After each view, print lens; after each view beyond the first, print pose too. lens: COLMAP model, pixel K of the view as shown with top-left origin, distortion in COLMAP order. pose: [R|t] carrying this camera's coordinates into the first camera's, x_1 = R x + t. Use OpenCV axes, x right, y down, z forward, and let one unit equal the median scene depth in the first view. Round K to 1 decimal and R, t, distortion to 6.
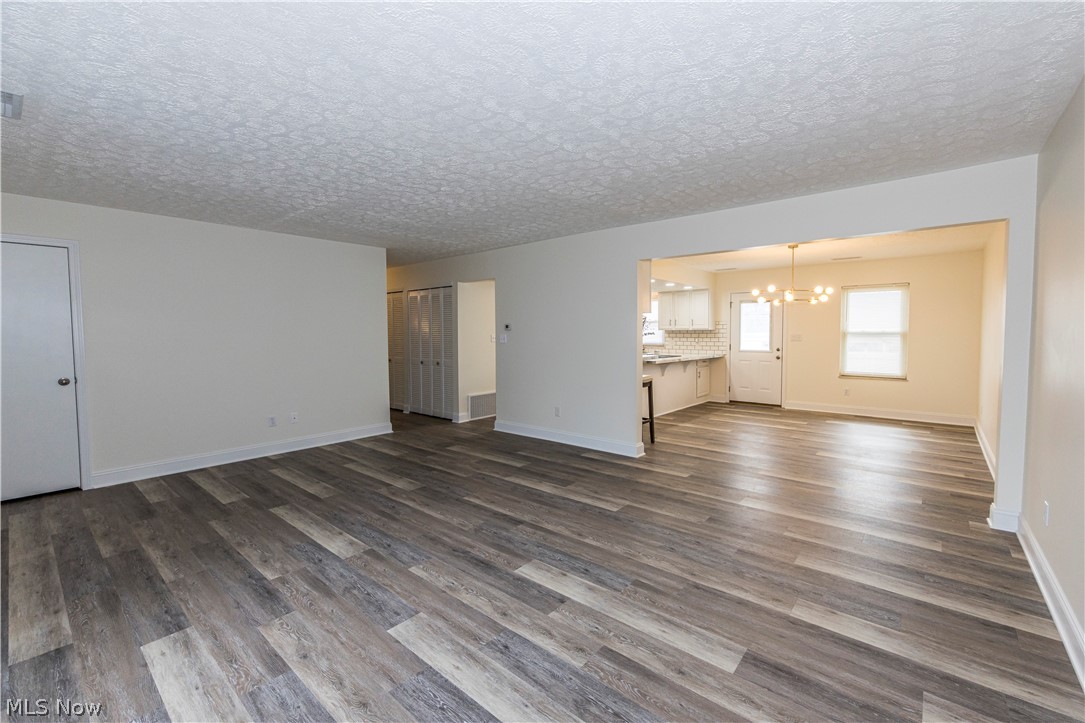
lens RADIAL K [[465.3, 0, 542.5], [0, 465.3, 361.5], [0, 0, 1]] dist [0.031703, 0.000109]
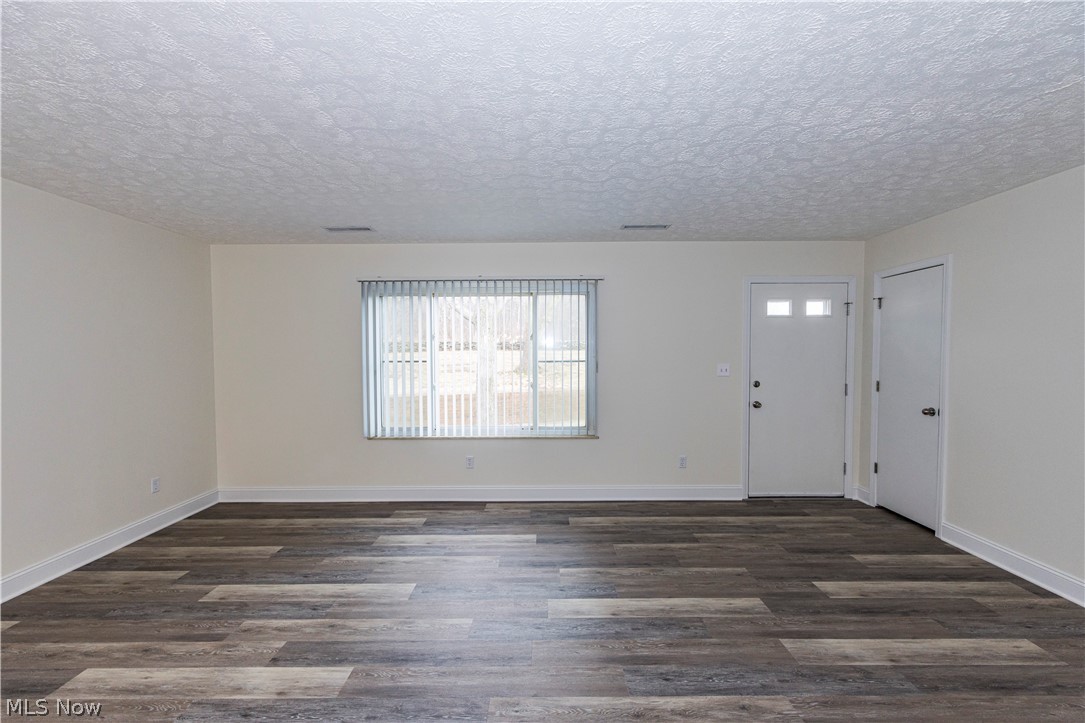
lens RADIAL K [[450.3, 0, 542.5], [0, 450.3, 361.5], [0, 0, 1]] dist [-0.001372, -0.000131]
pose [[-0.754525, 0.025606, -0.655772, 0.192020], [-0.031003, 0.996732, 0.074592, -0.145219], [0.655539, 0.076613, -0.751265, 1.804325]]
